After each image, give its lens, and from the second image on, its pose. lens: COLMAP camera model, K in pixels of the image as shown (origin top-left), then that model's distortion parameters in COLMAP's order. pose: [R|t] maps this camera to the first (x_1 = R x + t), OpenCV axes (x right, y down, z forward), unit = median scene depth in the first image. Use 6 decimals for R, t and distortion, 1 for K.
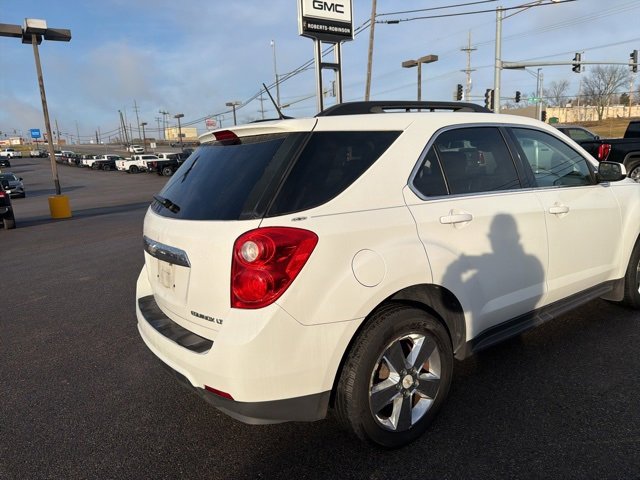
lens RADIAL K [[454.5, 0, 324.5], [0, 454.5, 242.2], [0, 0, 1]] dist [0.036708, -0.043287]
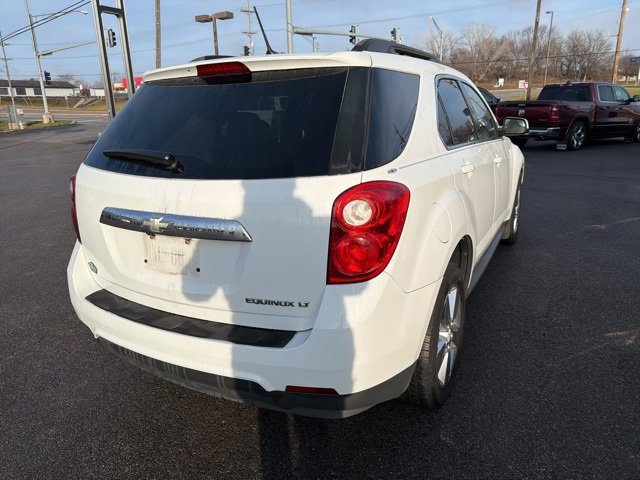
lens RADIAL K [[454.5, 0, 324.0], [0, 454.5, 237.0], [0, 0, 1]] dist [0.036708, -0.043287]
pose [[0.896386, -0.096821, 0.432570, -0.072627], [0.068521, 0.994390, 0.080579, -0.000682], [-0.437945, -0.042590, 0.897992, 0.037833]]
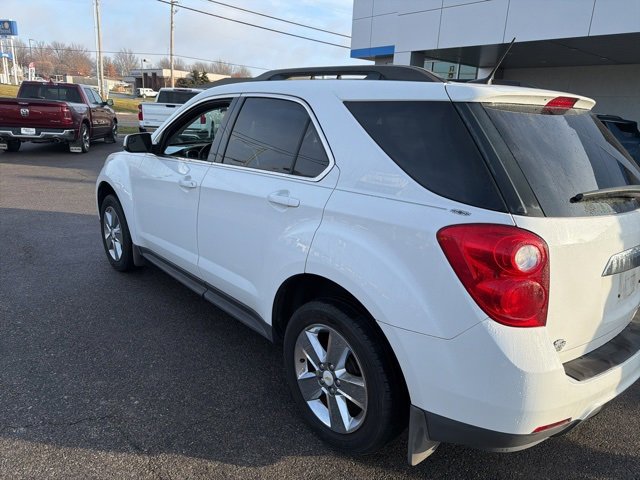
lens RADIAL K [[454.5, 0, 322.0], [0, 454.5, 244.7], [0, 0, 1]] dist [0.036708, -0.043287]
pose [[-0.099732, -0.239717, 0.965707, -0.173159], [0.153251, 0.955264, 0.252951, -0.045250], [-0.983142, 0.173223, -0.058534, 0.257828]]
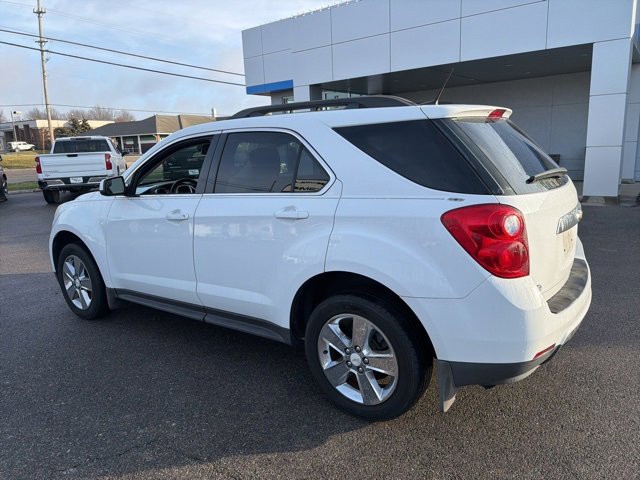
lens RADIAL K [[454.5, 0, 323.8], [0, 454.5, 238.4], [0, 0, 1]] dist [0.036708, -0.043287]
pose [[-0.323180, -0.133895, 0.936817, -0.191428], [0.243062, 0.944986, 0.218913, -0.049835], [-0.914590, 0.298453, -0.272856, 0.298104]]
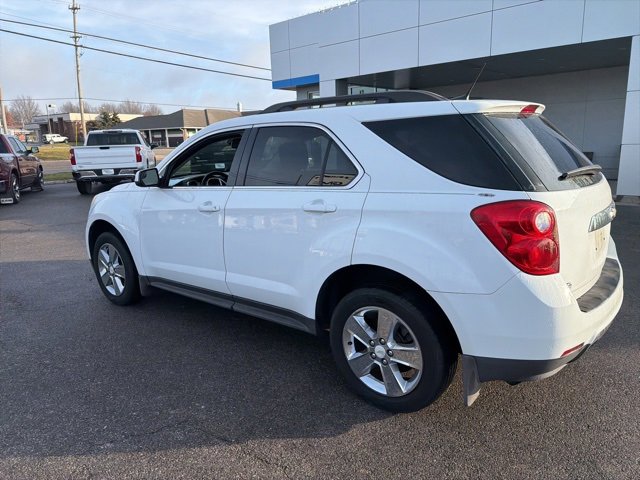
lens RADIAL K [[454.5, 0, 317.4], [0, 454.5, 239.5], [0, 0, 1]] dist [0.036708, -0.043287]
pose [[-0.262289, -0.152657, 0.952838, -0.193915], [0.235348, 0.947472, 0.216582, -0.050230], [-0.935850, 0.281055, -0.212584, 0.301318]]
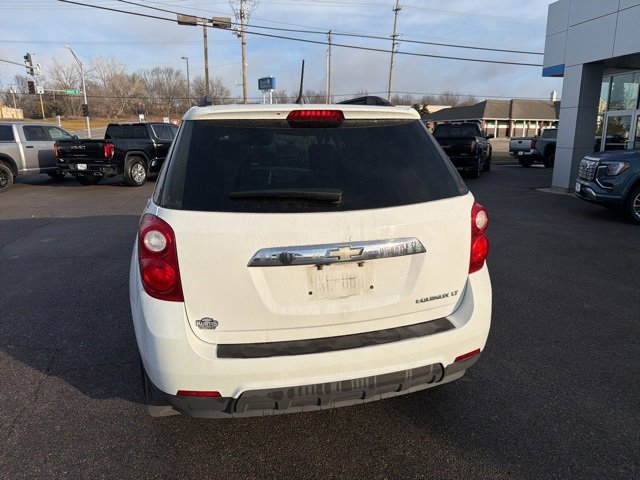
lens RADIAL K [[454.5, 0, 321.0], [0, 454.5, 238.6], [0, 0, 1]] dist [0.036708, -0.043287]
pose [[0.372276, -0.159201, 0.914366, -0.178458], [0.169472, 0.980276, 0.101678, -0.015520], [-0.912518, 0.117108, 0.391913, 0.116412]]
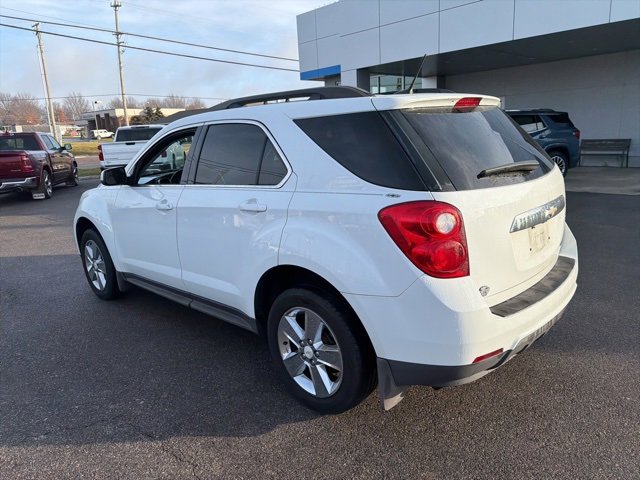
lens RADIAL K [[454.5, 0, 323.2], [0, 454.5, 243.3], [0, 0, 1]] dist [0.036708, -0.043287]
pose [[-0.185603, -0.179320, 0.966124, -0.201268], [0.254466, 0.940896, 0.223523, -0.042592], [-0.949104, 0.287332, -0.129002, 0.259758]]
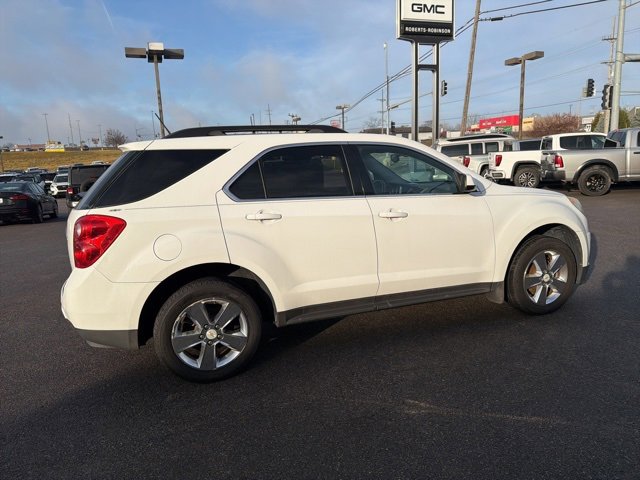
lens RADIAL K [[454.5, 0, 323.0], [0, 454.5, 241.8], [0, 0, 1]] dist [0.036708, -0.043287]
pose [[0.962563, 0.056763, -0.265048, 0.132194], [-0.056901, 0.998354, 0.007167, 0.000296], [0.265018, 0.008183, 0.964209, -0.034548]]
